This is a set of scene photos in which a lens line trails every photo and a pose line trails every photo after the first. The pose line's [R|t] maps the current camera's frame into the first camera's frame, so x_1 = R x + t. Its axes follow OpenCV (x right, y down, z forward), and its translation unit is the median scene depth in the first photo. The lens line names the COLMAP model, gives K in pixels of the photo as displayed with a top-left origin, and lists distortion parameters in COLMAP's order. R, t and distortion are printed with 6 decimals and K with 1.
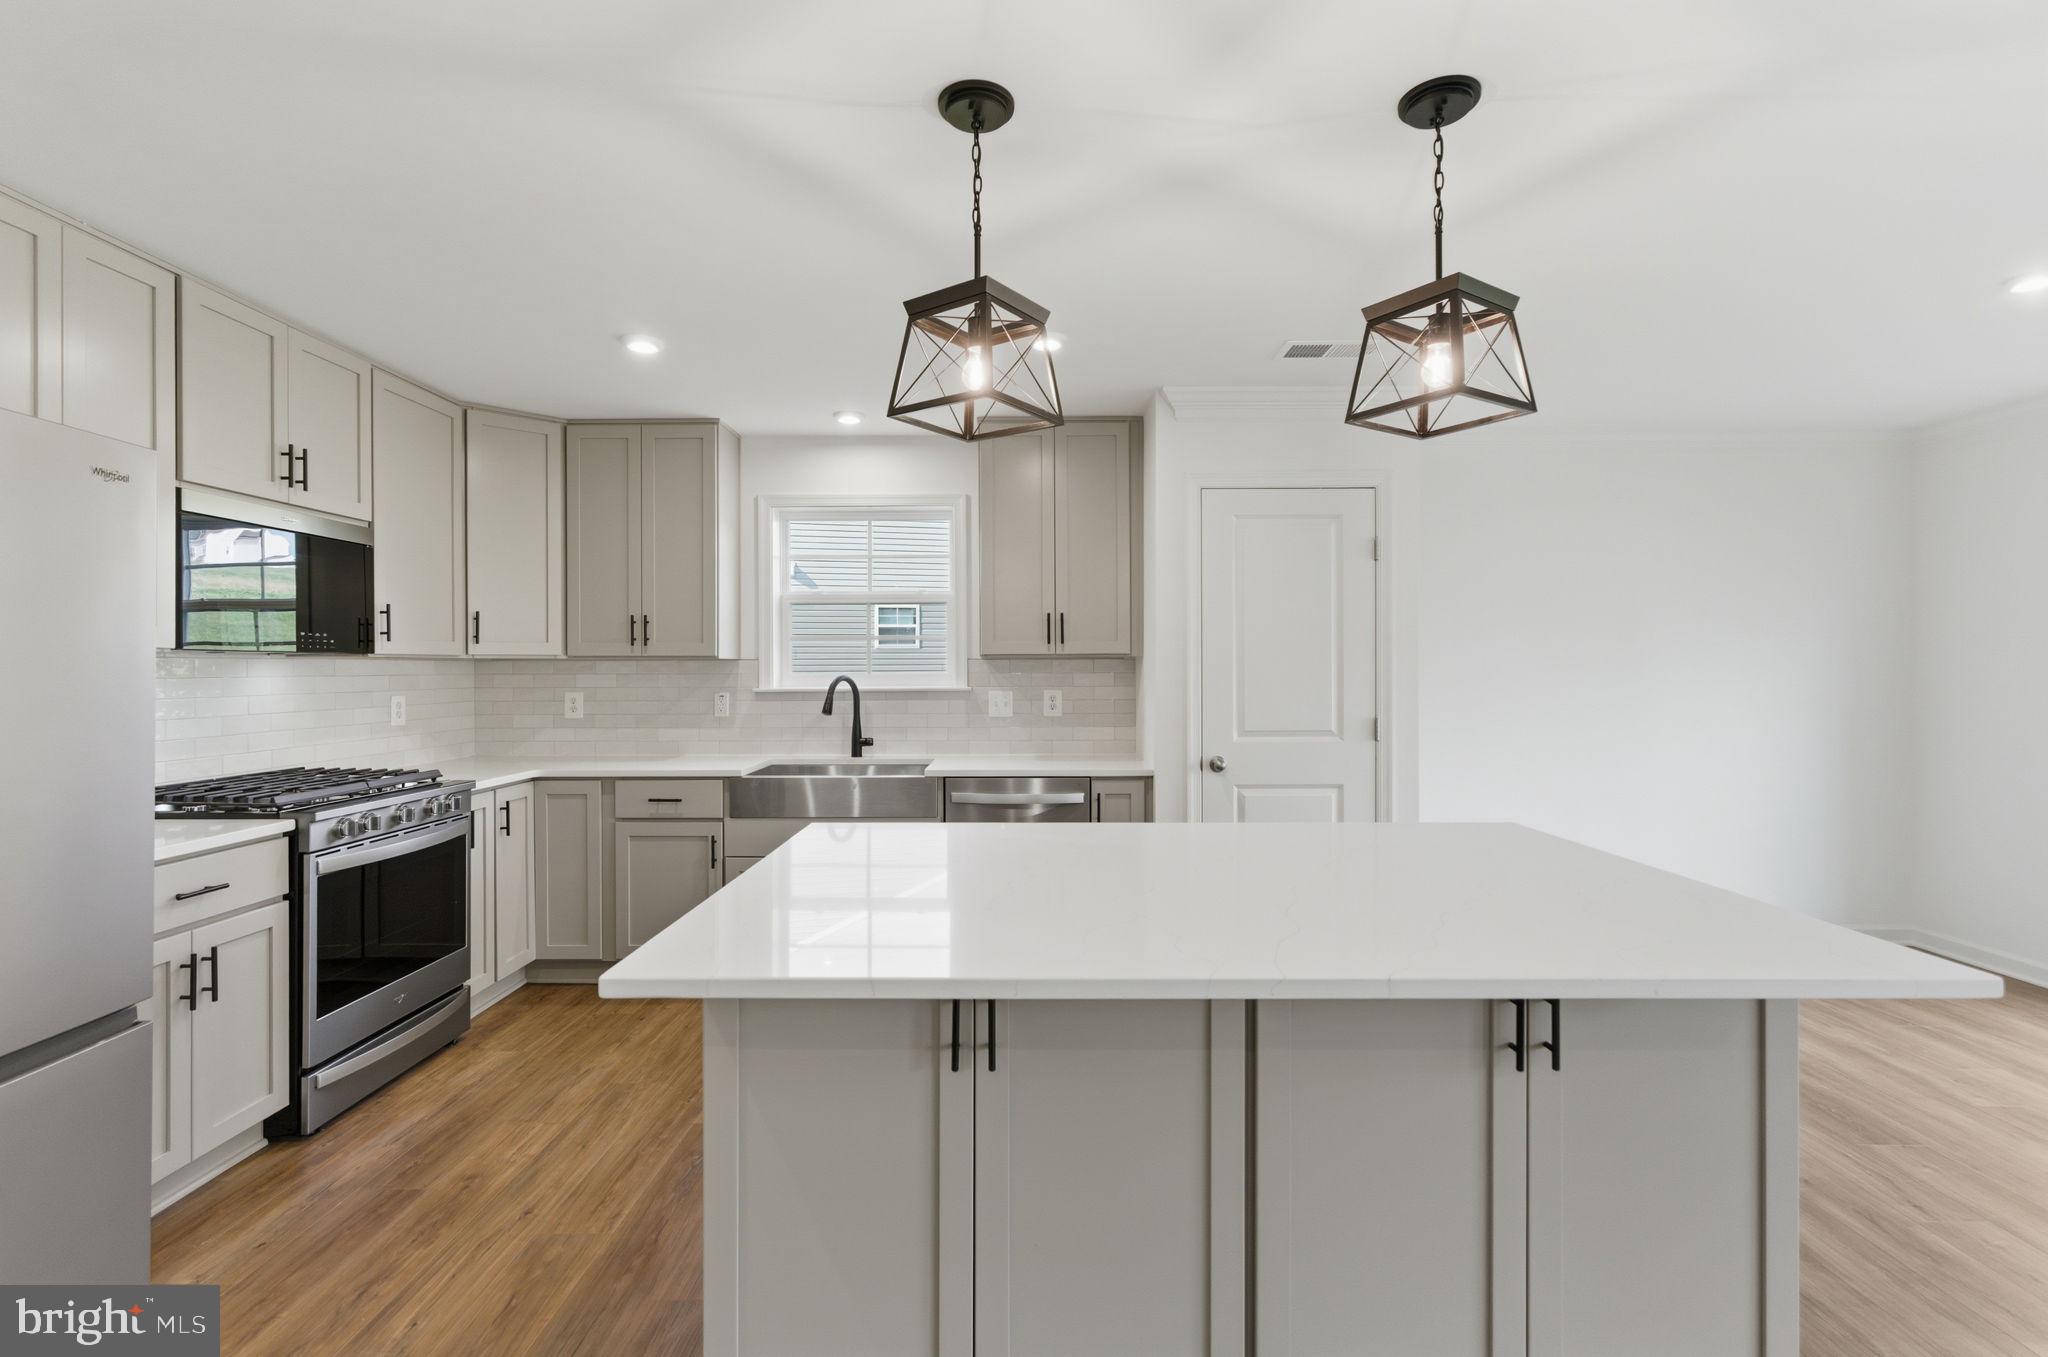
lens RADIAL K [[926.6, 0, 1020.8], [0, 926.6, 668.6], [0, 0, 1]] dist [-0.002759, -0.000448]
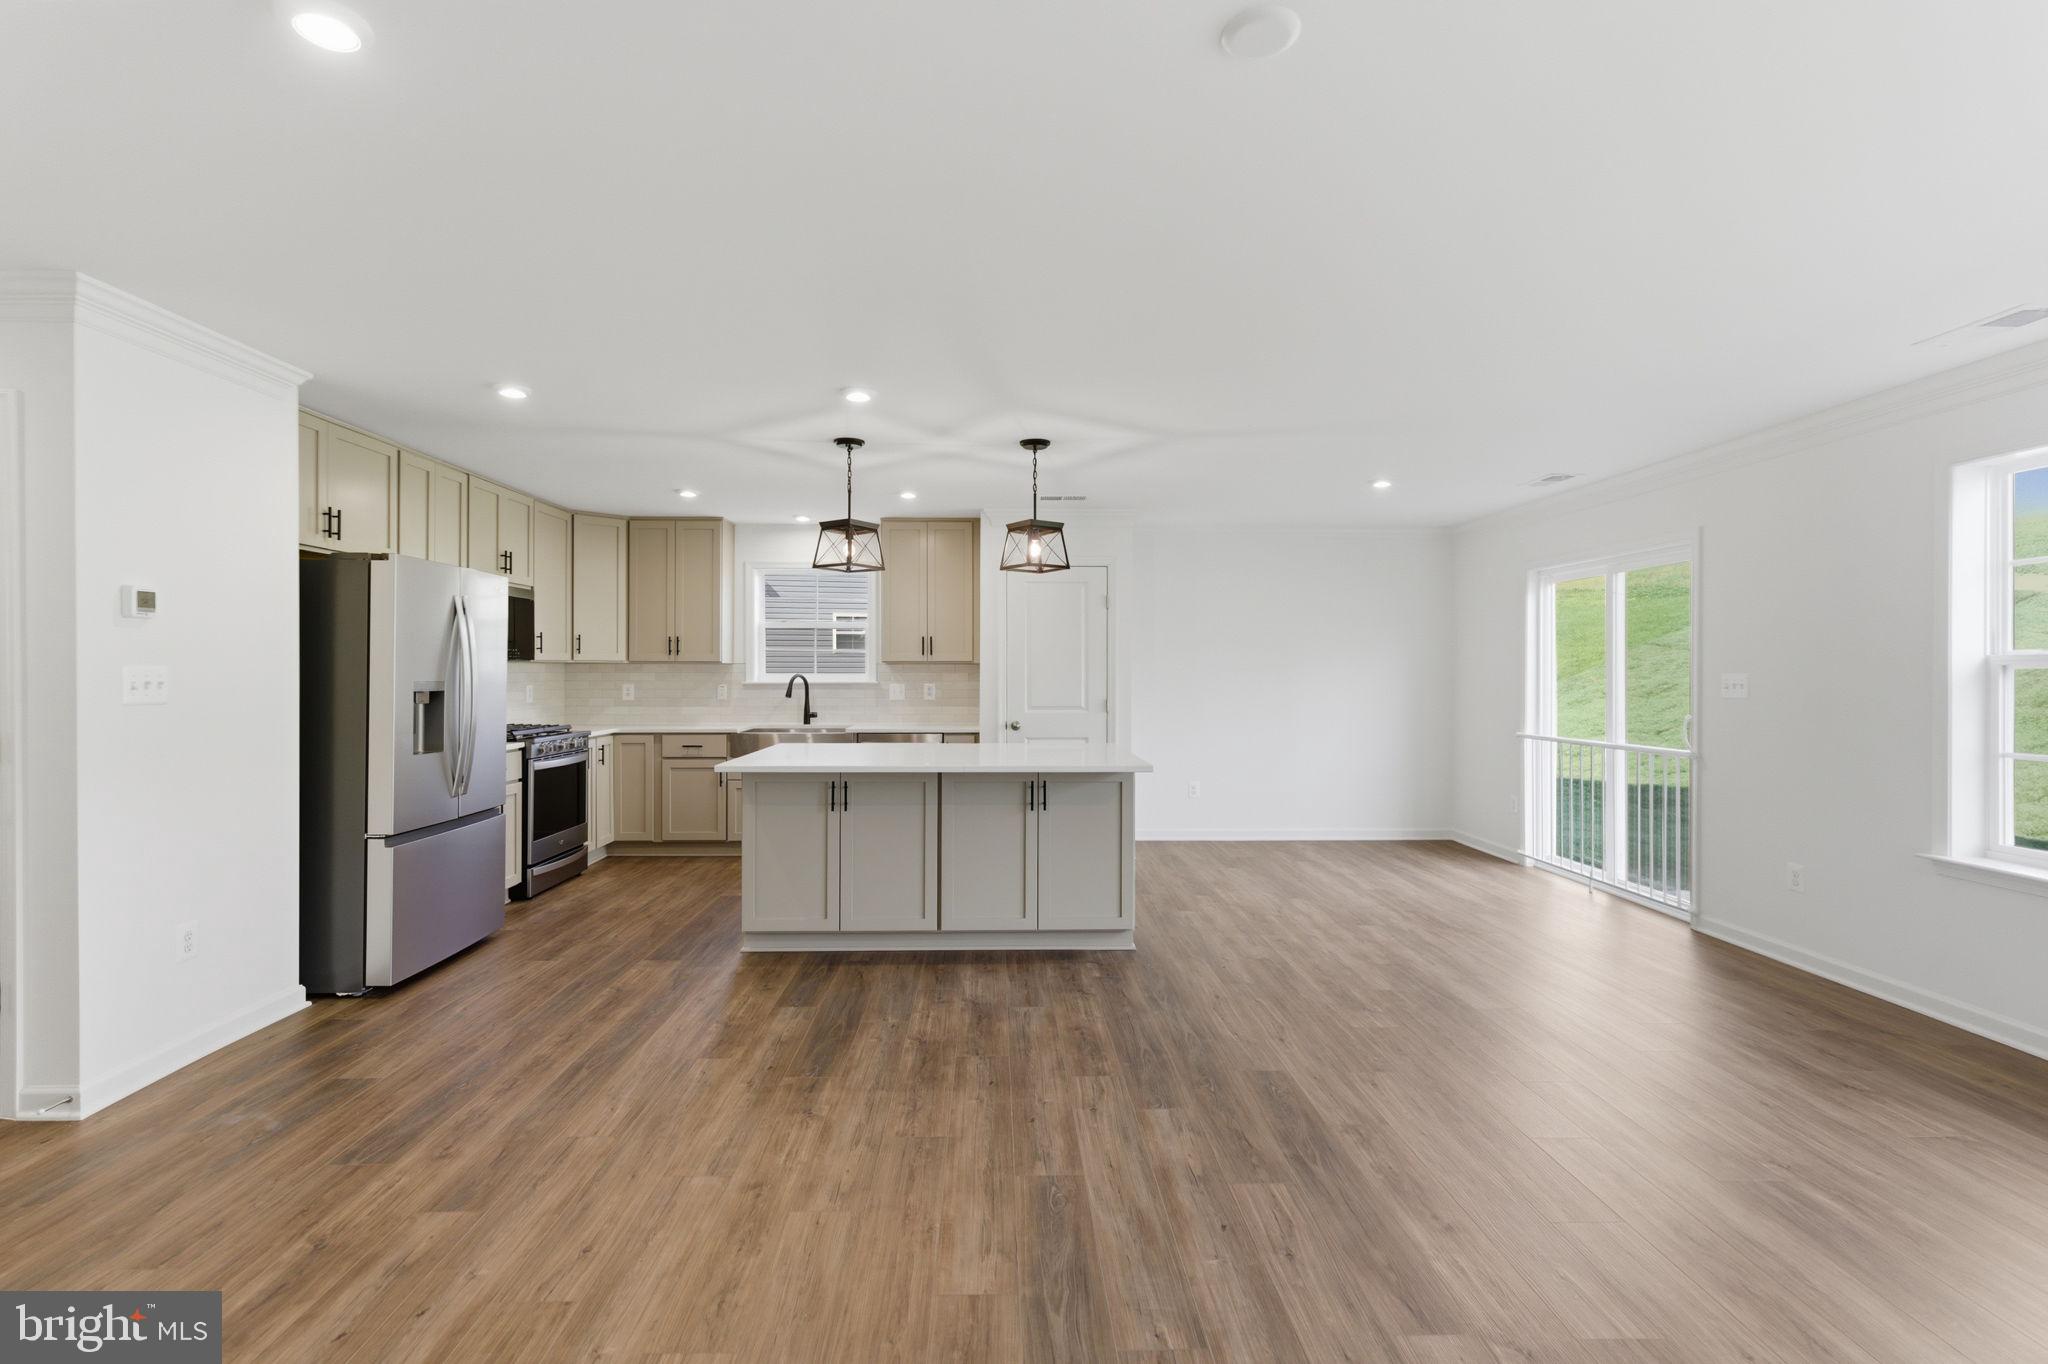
lens RADIAL K [[936.3, 0, 1017.0], [0, 936.3, 673.0], [0, 0, 1]] dist [0.001302, -0.000060]
pose [[0.999468, 0.004087, 0.032366, 0.158030], [-0.004127, 0.999991, 0.001155, 0.002842], [-0.032361, -0.001288, 0.999475, -0.747876]]
